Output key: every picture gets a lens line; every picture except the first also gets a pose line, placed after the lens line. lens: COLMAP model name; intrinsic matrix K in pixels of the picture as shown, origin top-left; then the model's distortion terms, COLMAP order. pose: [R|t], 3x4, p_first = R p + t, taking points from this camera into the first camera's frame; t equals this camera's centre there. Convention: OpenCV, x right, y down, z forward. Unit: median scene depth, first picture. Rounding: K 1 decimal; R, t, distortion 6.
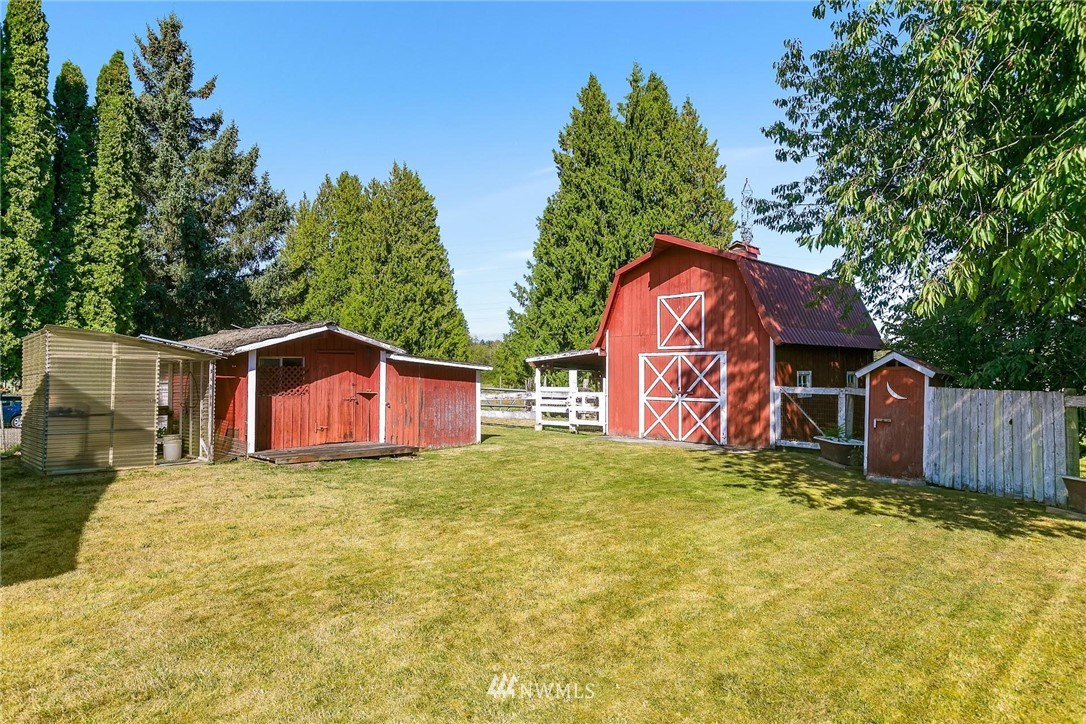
lens RADIAL K [[641.4, 0, 535.7], [0, 641.4, 369.8], [0, 0, 1]] dist [0.005790, -0.000192]
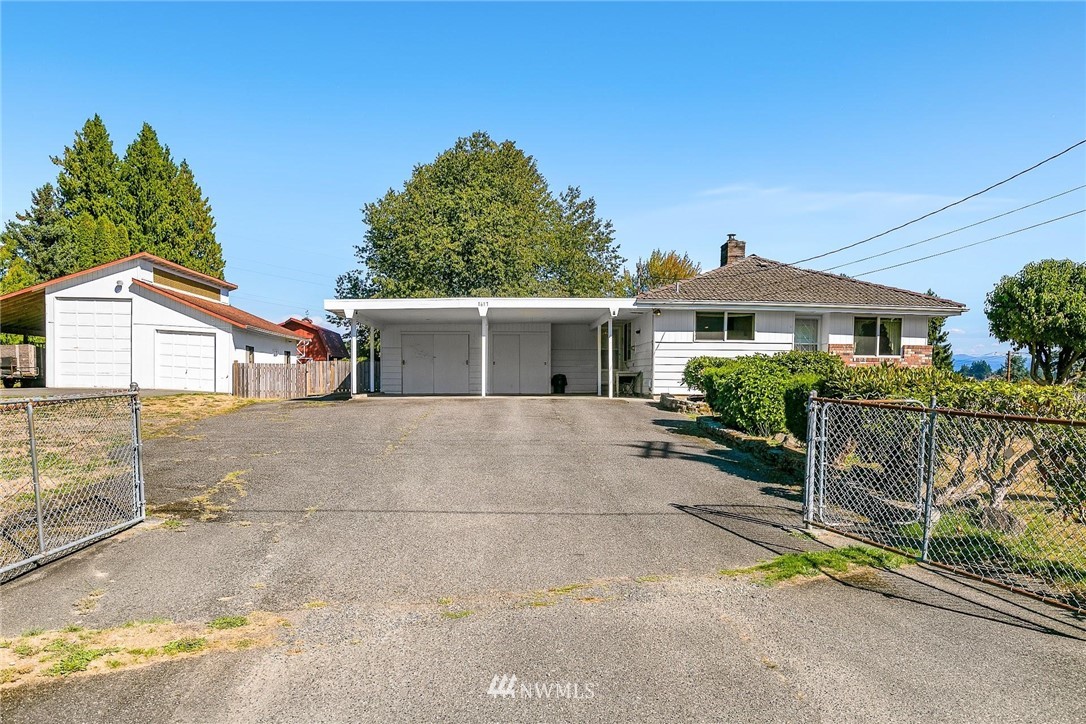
lens RADIAL K [[793.3, 0, 562.6], [0, 793.3, 409.8], [0, 0, 1]] dist [-0.001686, 0.004432]
pose [[0.651125, -0.023370, 0.758611, -0.550944], [-0.016434, 0.998857, 0.044876, 0.007593], [-0.758792, -0.041687, 0.649997, -0.733406]]
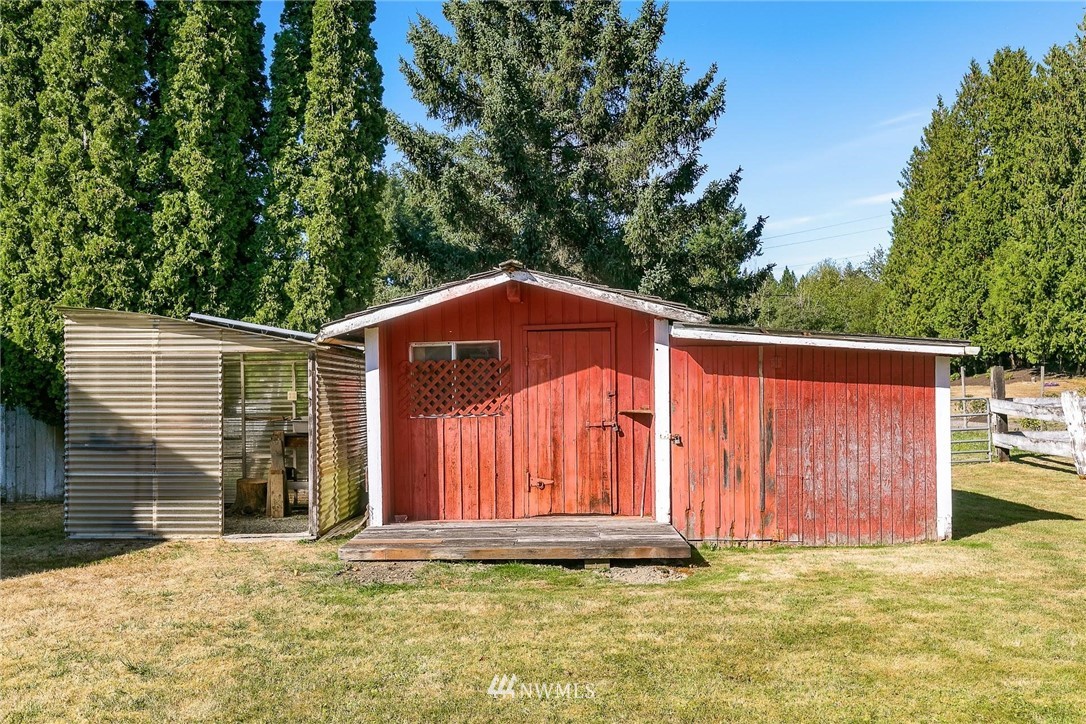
lens RADIAL K [[877.6, 0, 571.0], [0, 877.6, 407.4], [0, 0, 1]] dist [-0.006241, 0.017769]
pose [[0.698276, 0.008976, -0.715772, 0.045159], [0.024304, 0.999048, 0.036237, 0.002342], [0.715416, -0.042700, 0.697393, 0.149665]]
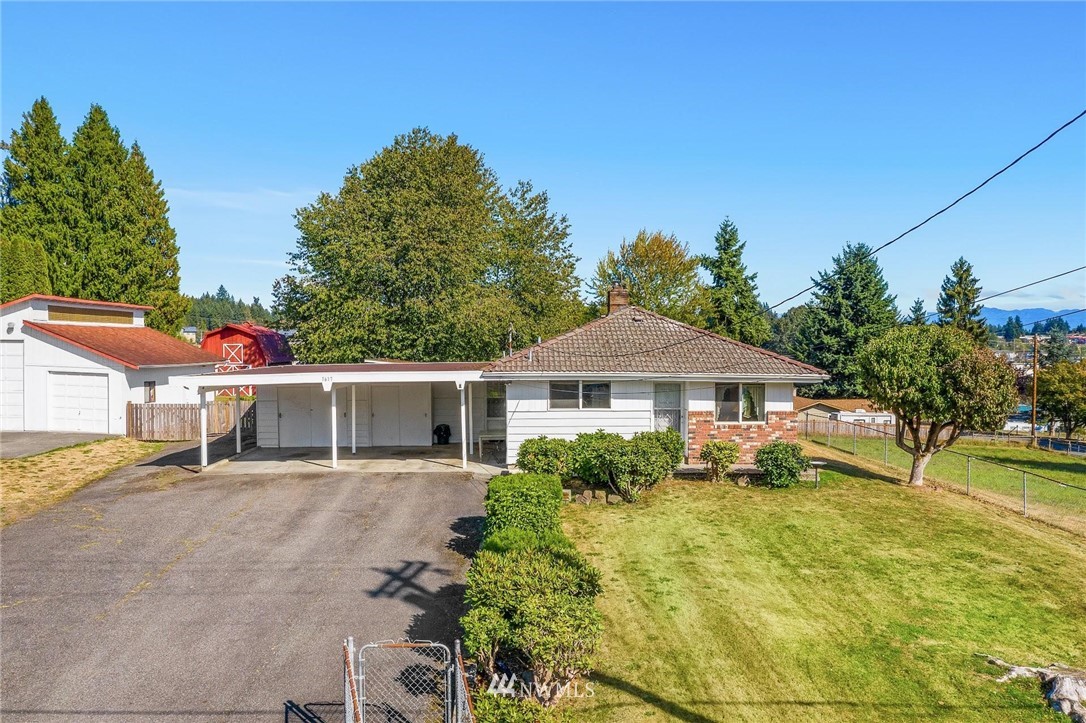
lens RADIAL K [[877.6, 0, 545.1], [0, 877.6, 368.2], [0, 0, 1]] dist [-0.006241, 0.017769]
pose [[0.680328, -0.018793, 0.732667, -0.520405], [-0.008447, 0.999404, 0.033478, -0.048226], [-0.732859, -0.028965, 0.679763, -0.820072]]
